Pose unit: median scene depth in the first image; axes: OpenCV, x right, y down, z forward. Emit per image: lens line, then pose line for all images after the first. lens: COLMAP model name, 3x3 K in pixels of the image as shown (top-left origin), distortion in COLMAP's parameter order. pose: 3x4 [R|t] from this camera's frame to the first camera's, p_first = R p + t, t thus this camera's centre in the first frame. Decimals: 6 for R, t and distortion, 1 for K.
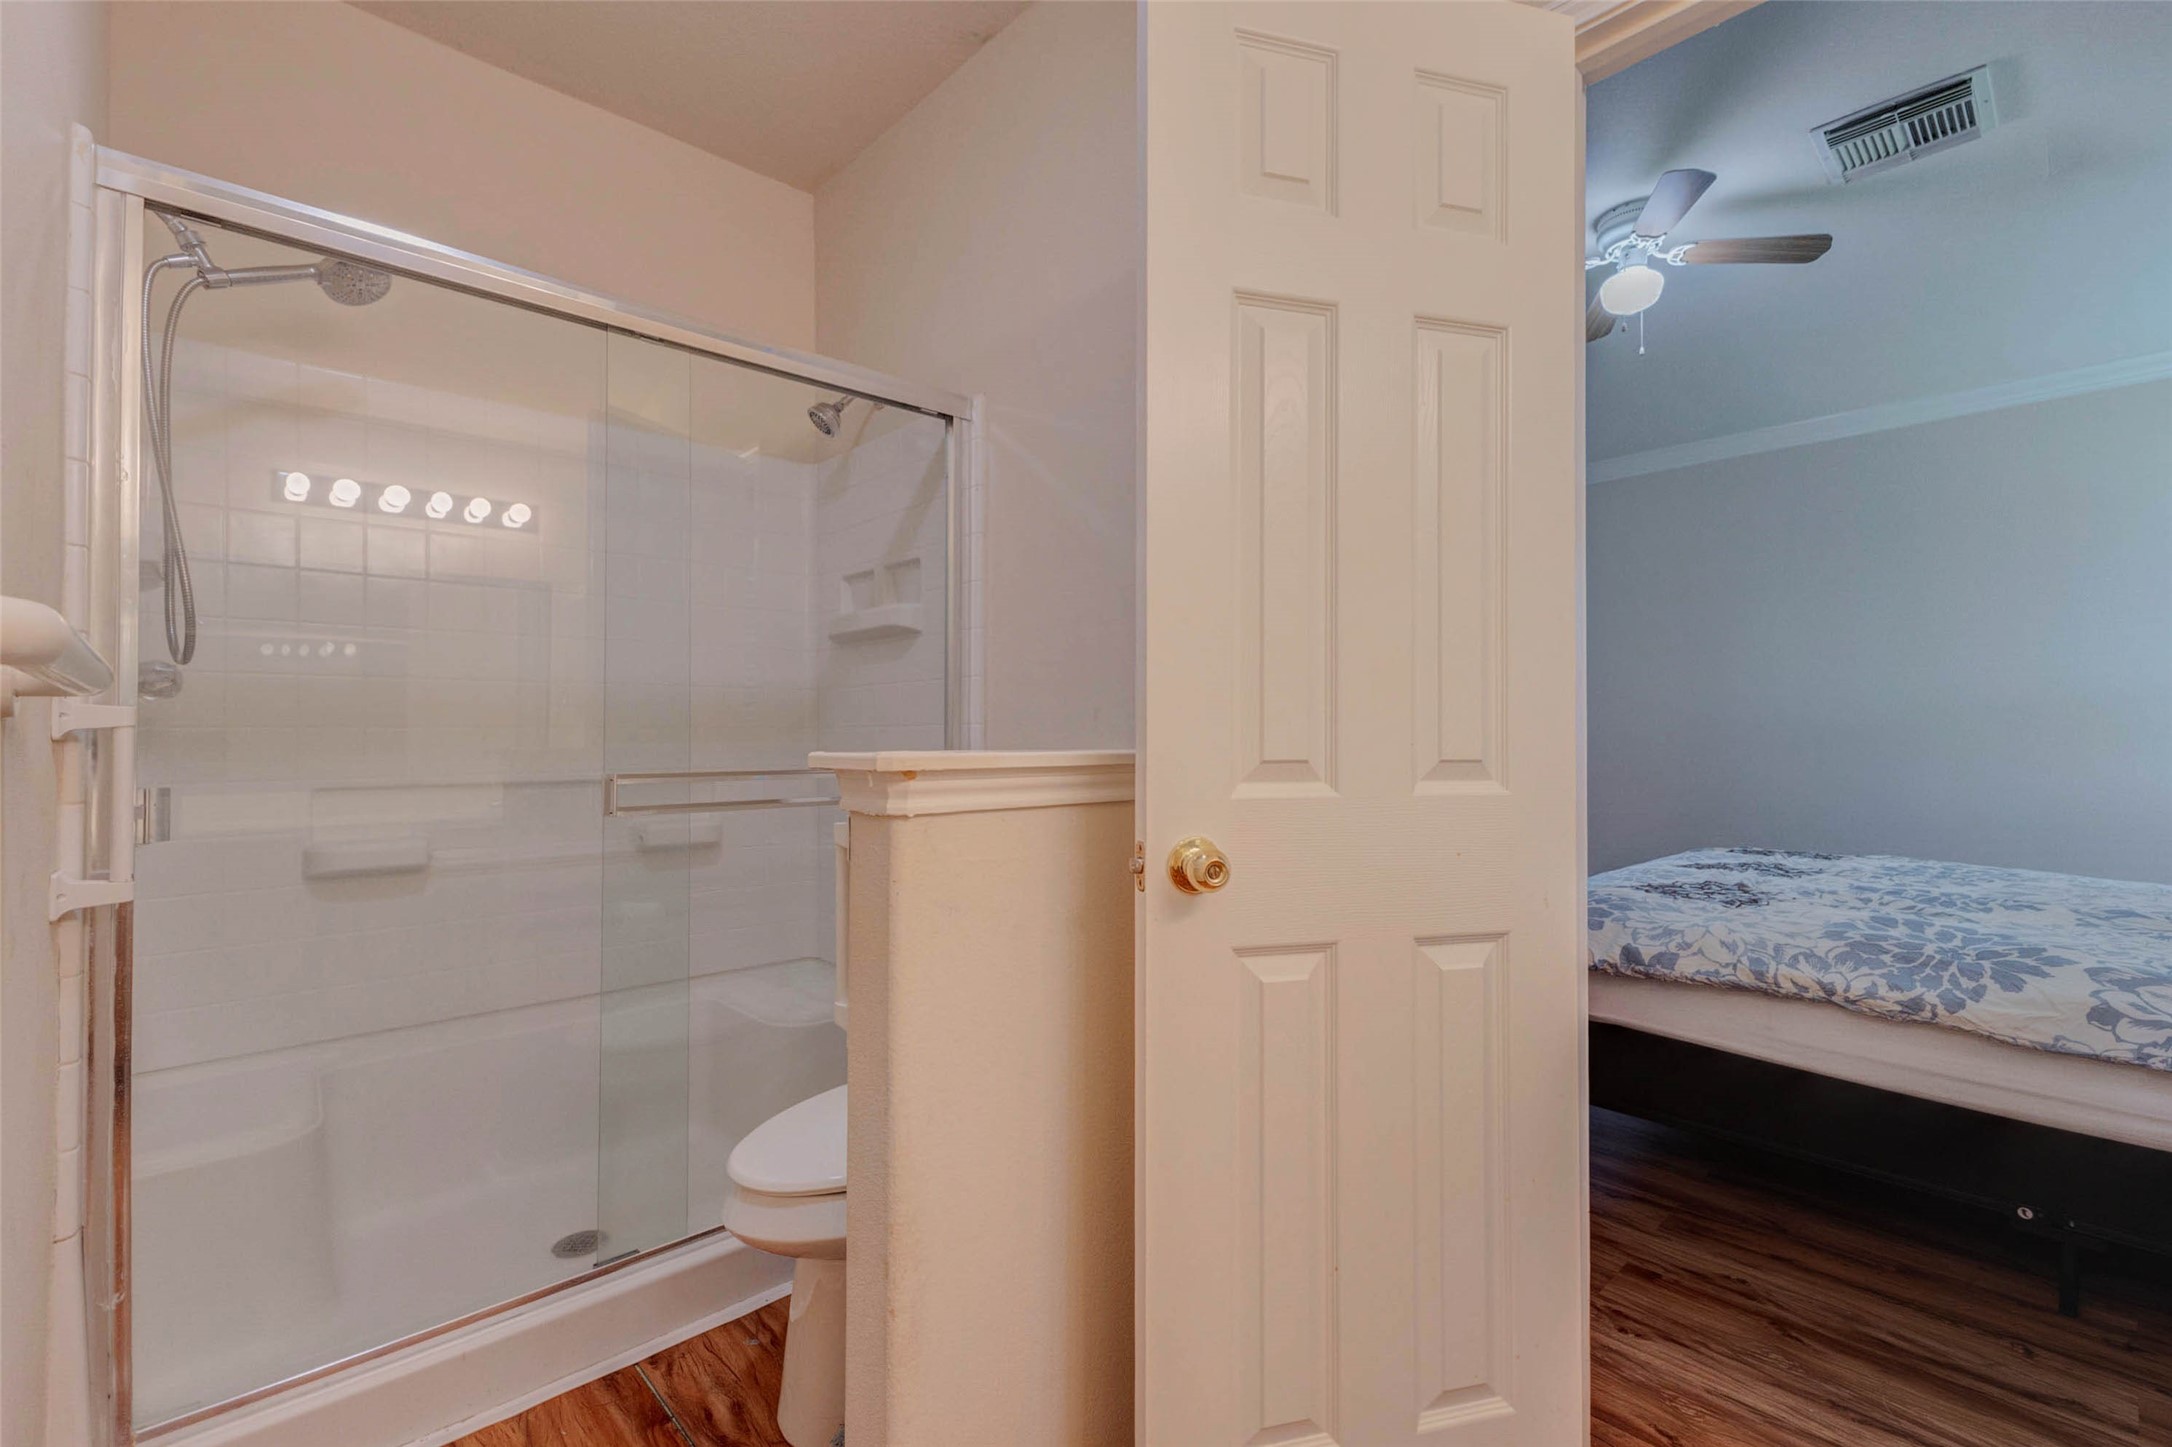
lens RADIAL K [[943.9, 0, 1086.8], [0, 943.9, 720.0], [0, 0, 1]] dist [0.018119, -0.007011]
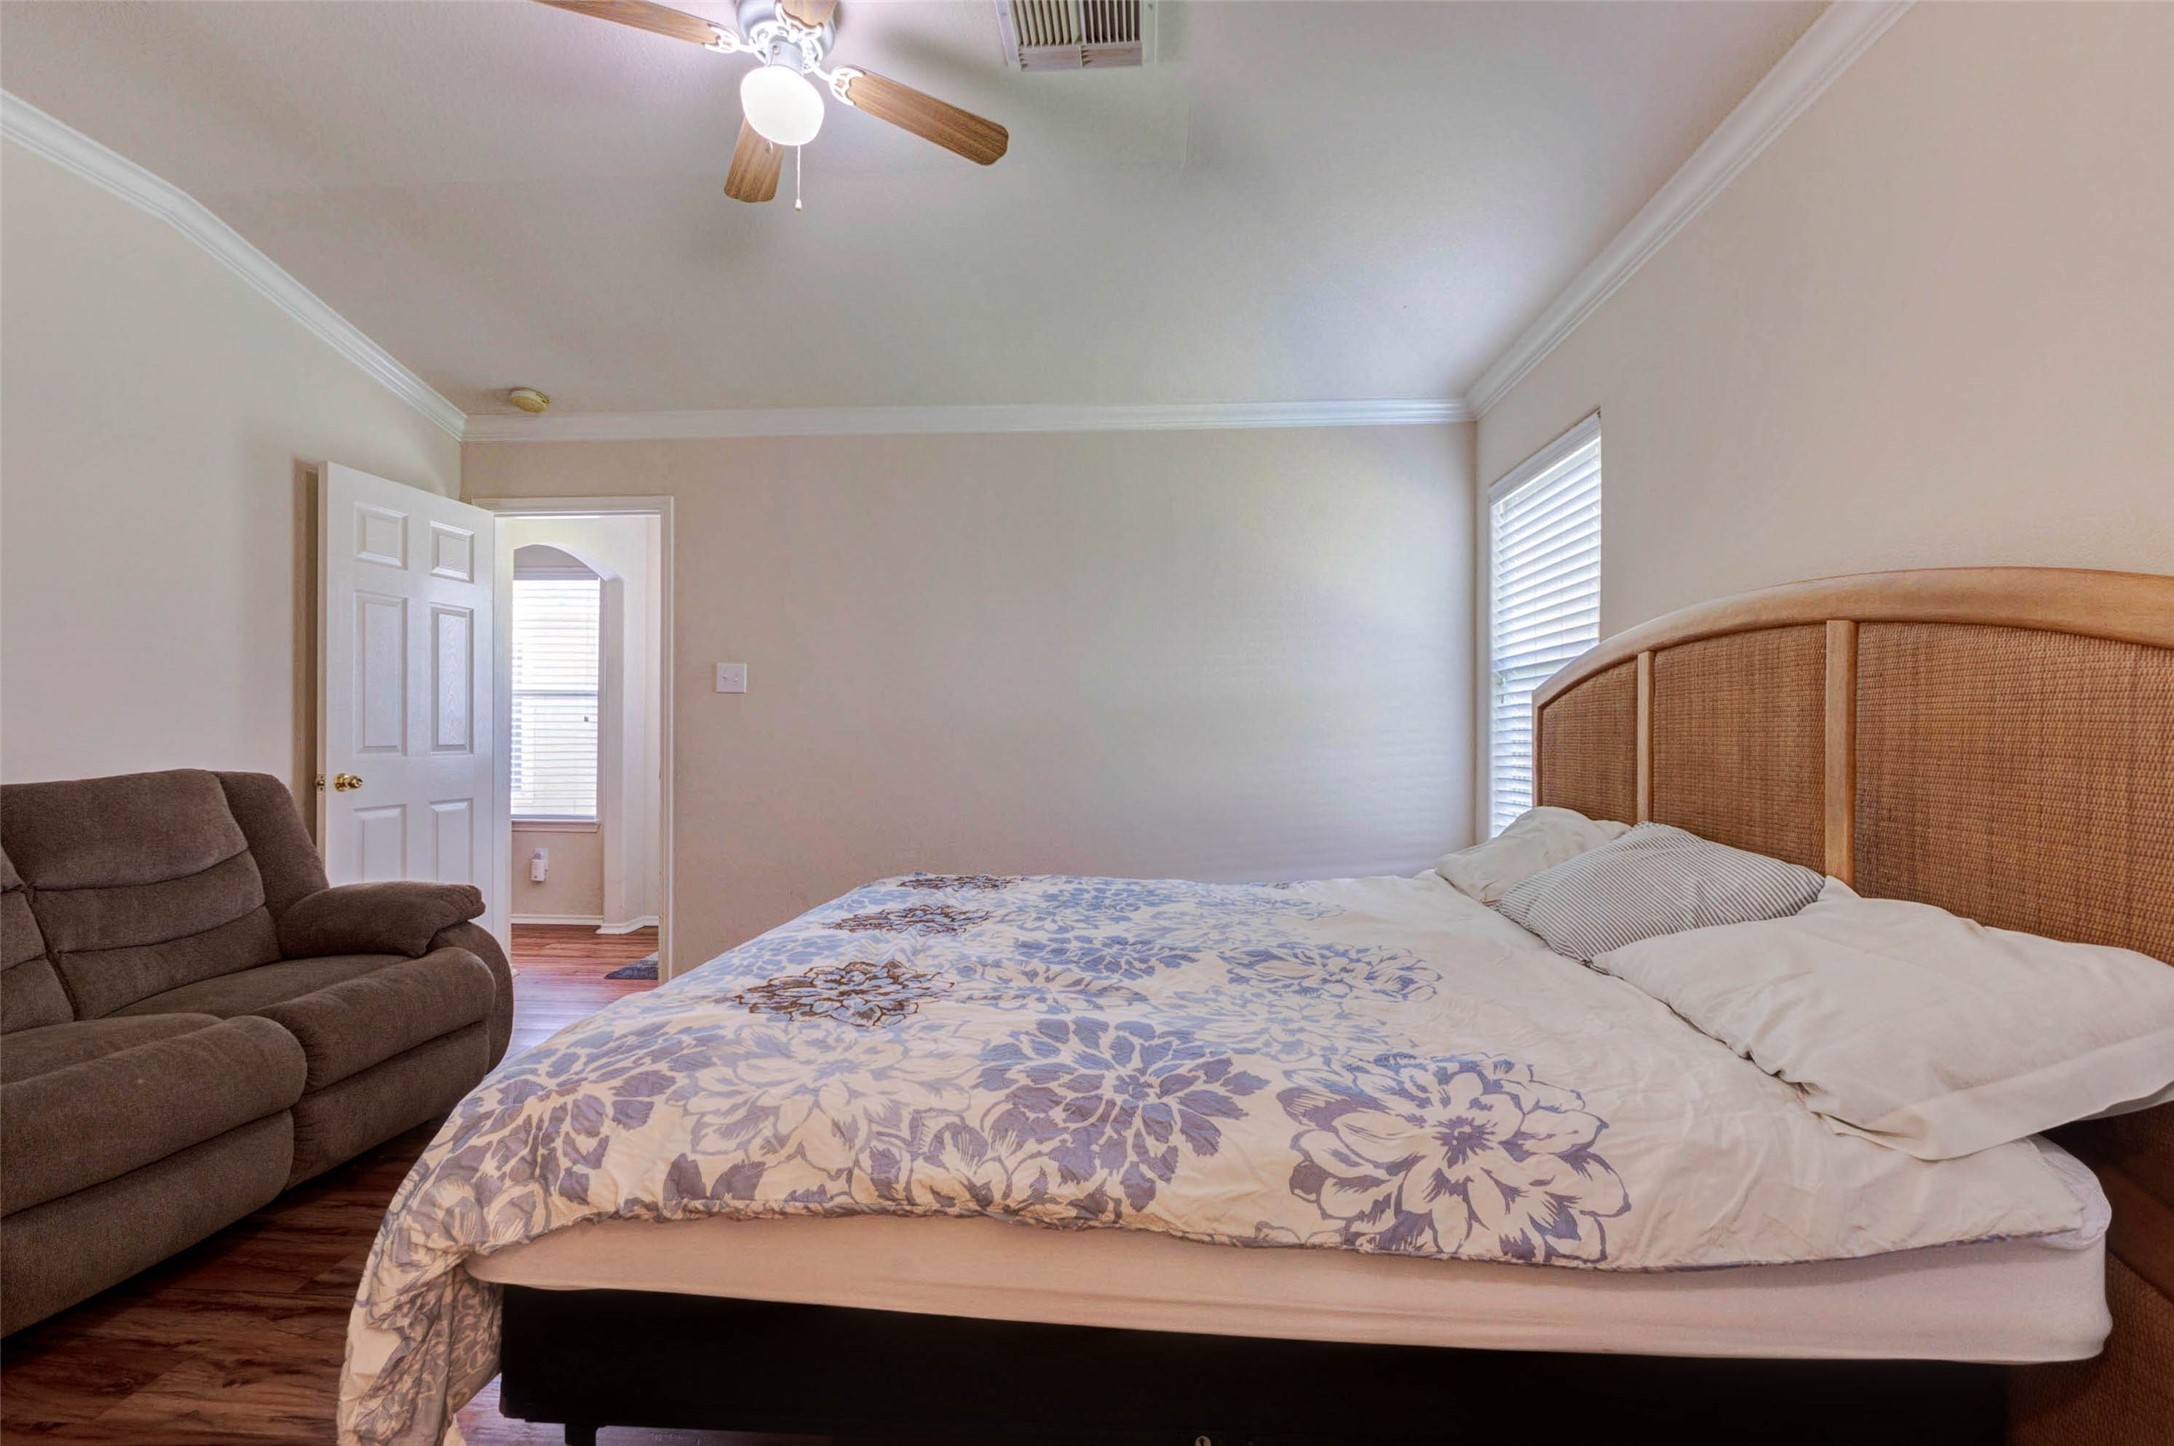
lens RADIAL K [[944.8, 0, 1087.1], [0, 944.8, 728.1], [0, 0, 1]] dist [0.018119, -0.007011]
pose [[0.732569, 0.006292, 0.680664, 0.429305], [-0.015213, 0.999859, 0.007131, -0.006040], [-0.680523, -0.015579, 0.732561, 0.536326]]
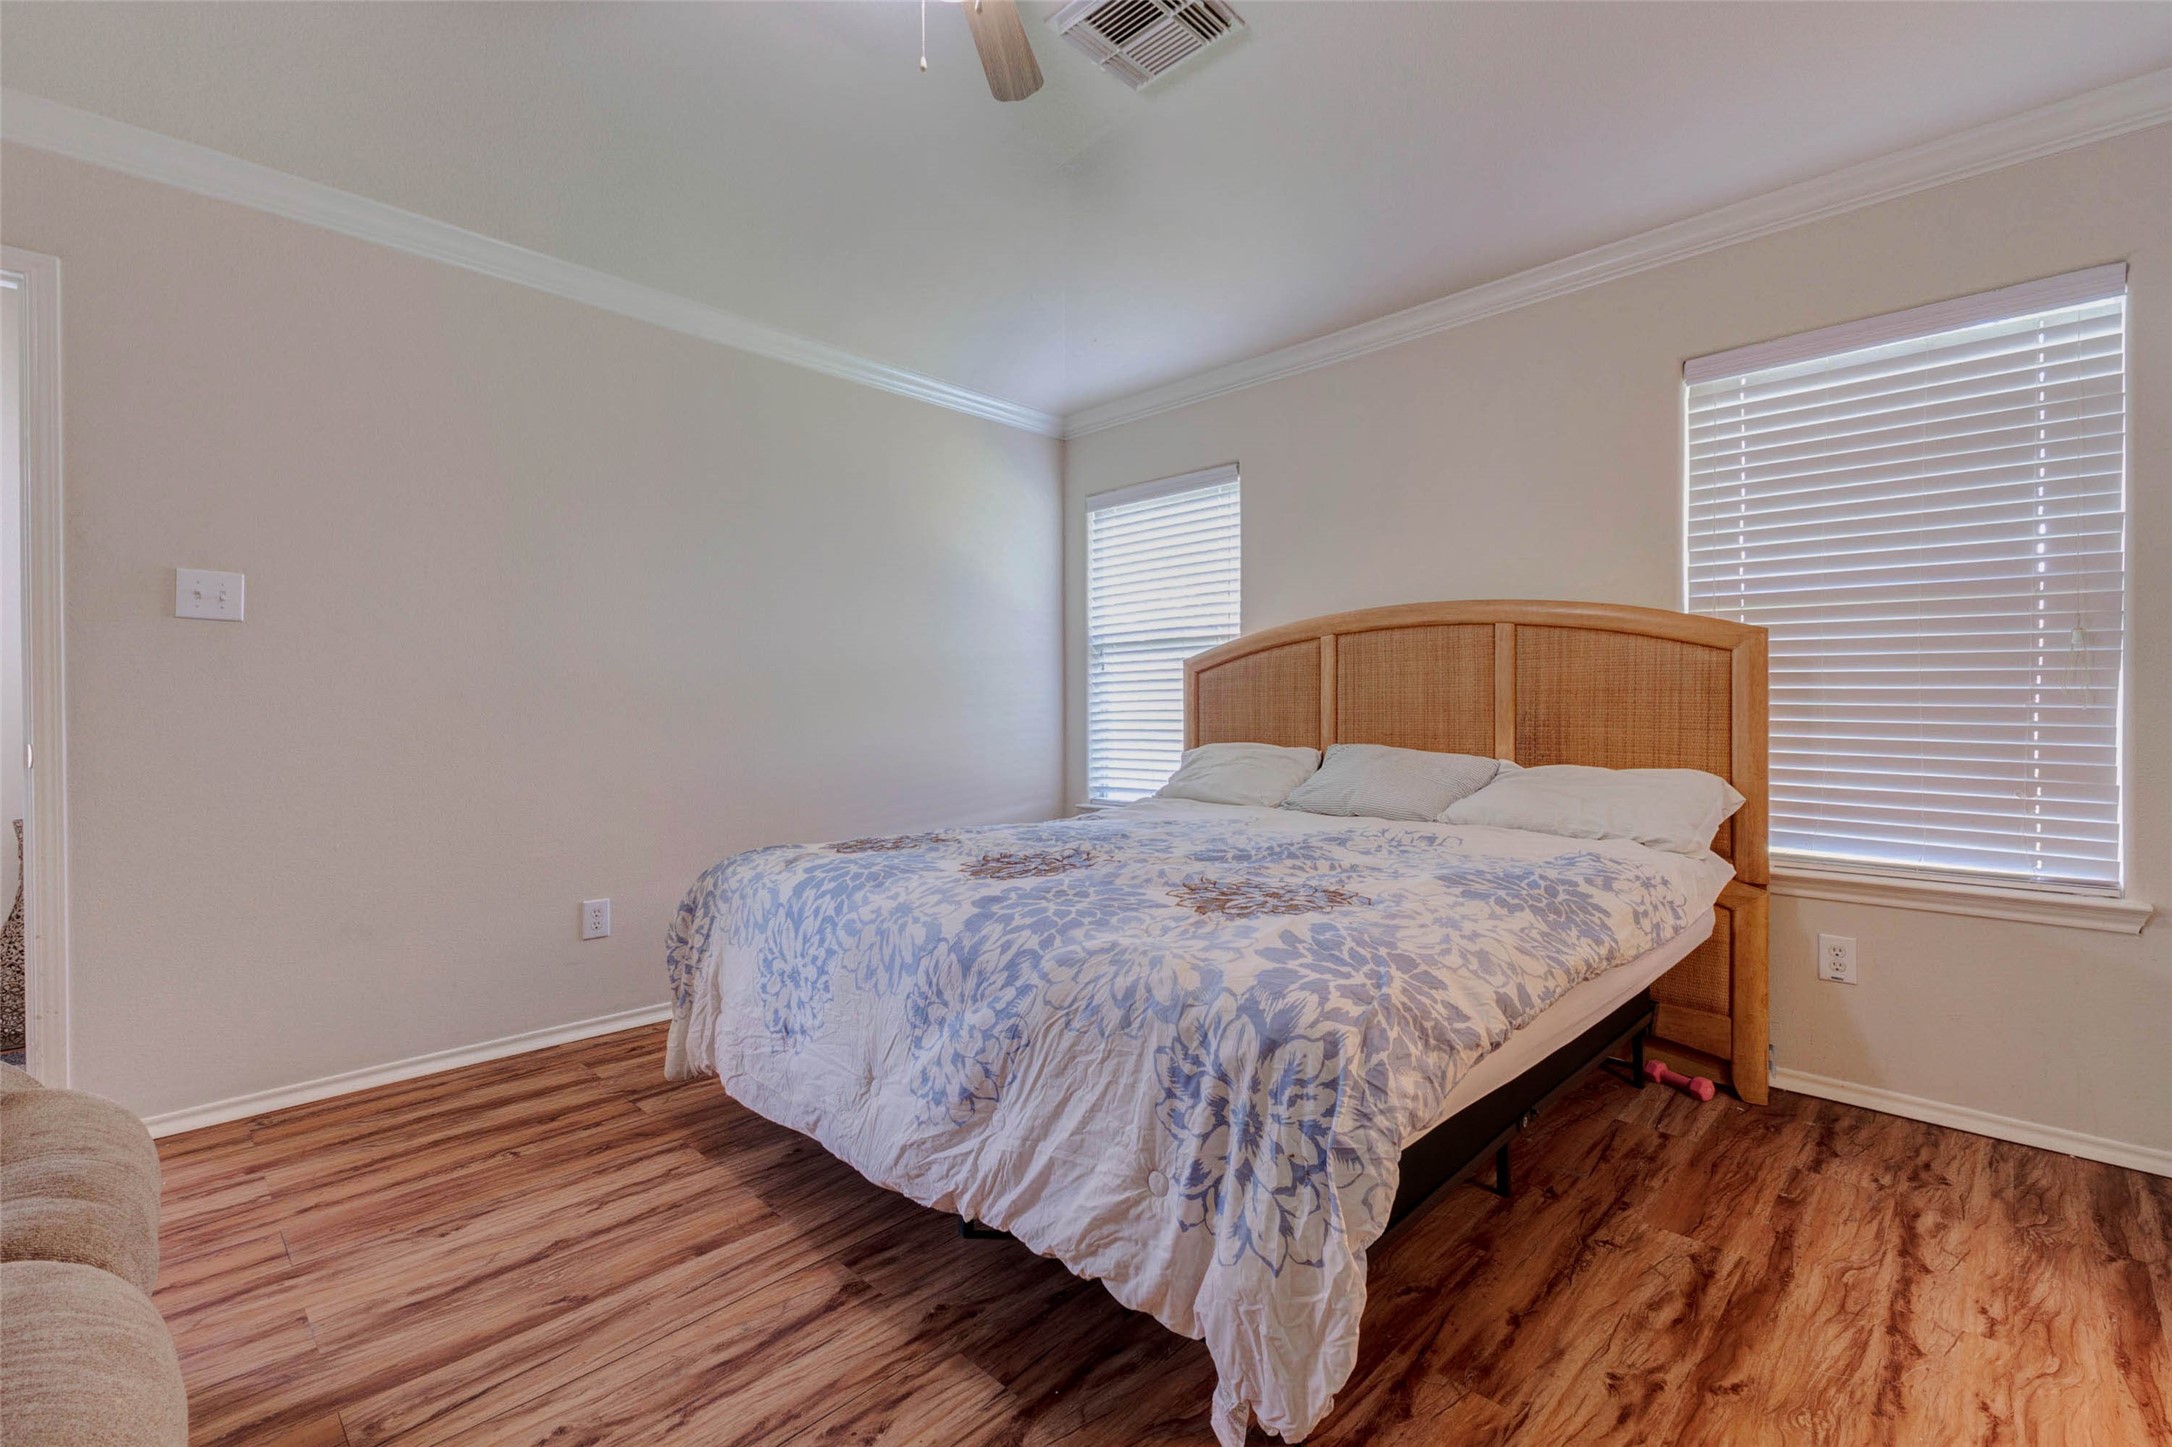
lens RADIAL K [[943.9, 0, 1101.6], [0, 943.9, 705.0], [0, 0, 1]] dist [0.018119, -0.007011]
pose [[-0.045019, 0.008527, 0.998950, -0.073550], [-0.013148, 0.999872, -0.009127, 0.056527], [-0.998900, -0.013545, -0.044901, 1.478823]]
